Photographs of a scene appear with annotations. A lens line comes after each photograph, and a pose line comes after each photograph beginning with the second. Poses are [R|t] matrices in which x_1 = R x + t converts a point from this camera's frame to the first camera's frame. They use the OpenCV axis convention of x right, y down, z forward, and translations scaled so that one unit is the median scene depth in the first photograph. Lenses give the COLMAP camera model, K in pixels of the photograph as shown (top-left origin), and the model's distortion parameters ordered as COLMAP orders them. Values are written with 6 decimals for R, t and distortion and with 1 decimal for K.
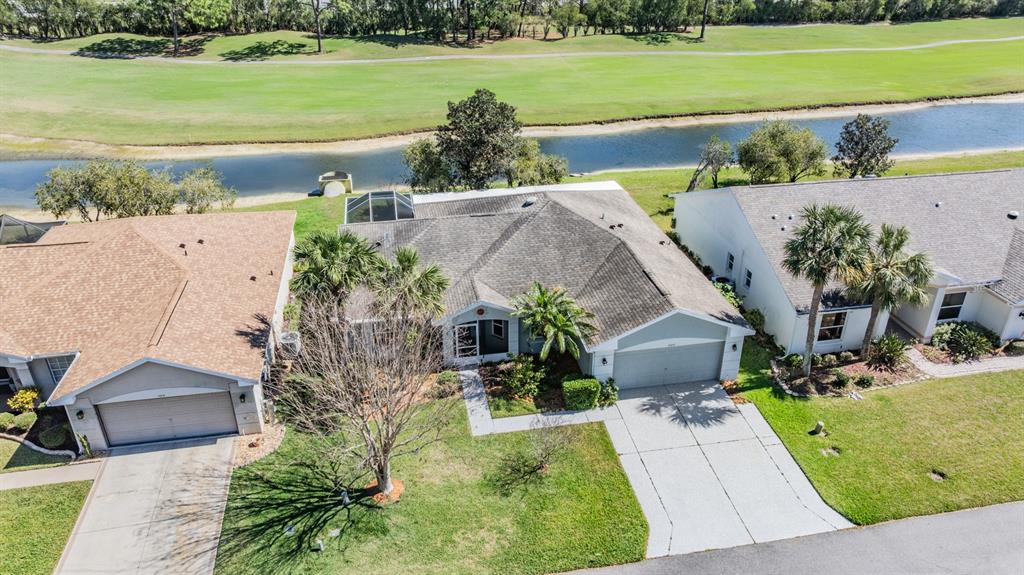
lens RADIAL K [[723.2, 0, 515.1], [0, 723.2, 287.0], [0, 0, 1]] dist [-0.042880, 0.044073]
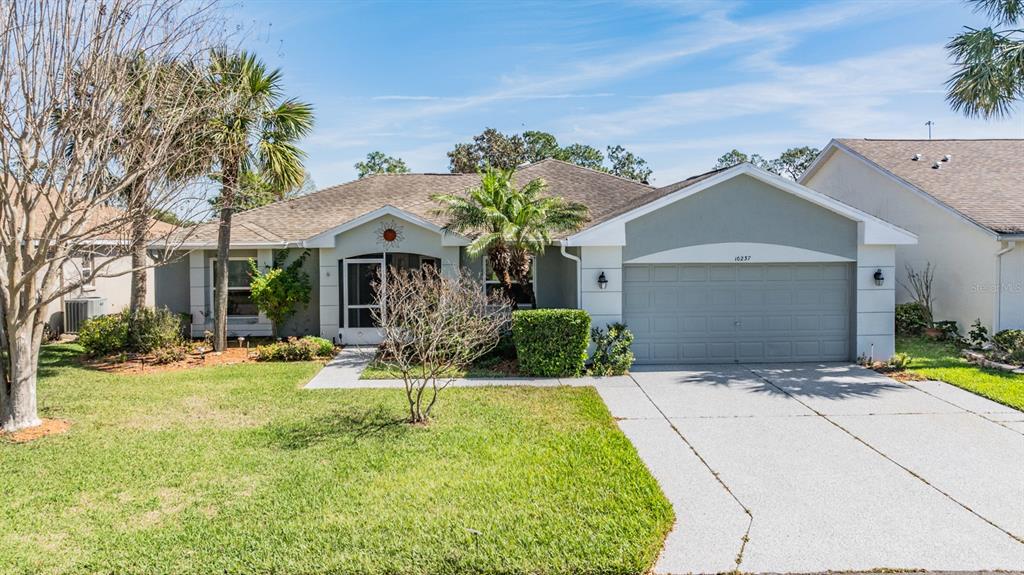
lens RADIAL K [[730.0, 0, 512.8], [0, 730.0, 260.7], [0, 0, 1]] dist [-0.041390, 0.030202]
pose [[0.989911, -0.008851, -0.141411, 0.123011], [-0.055048, 0.895617, -0.441407, 0.287127], [0.130557, 0.444738, 0.886094, 0.502704]]
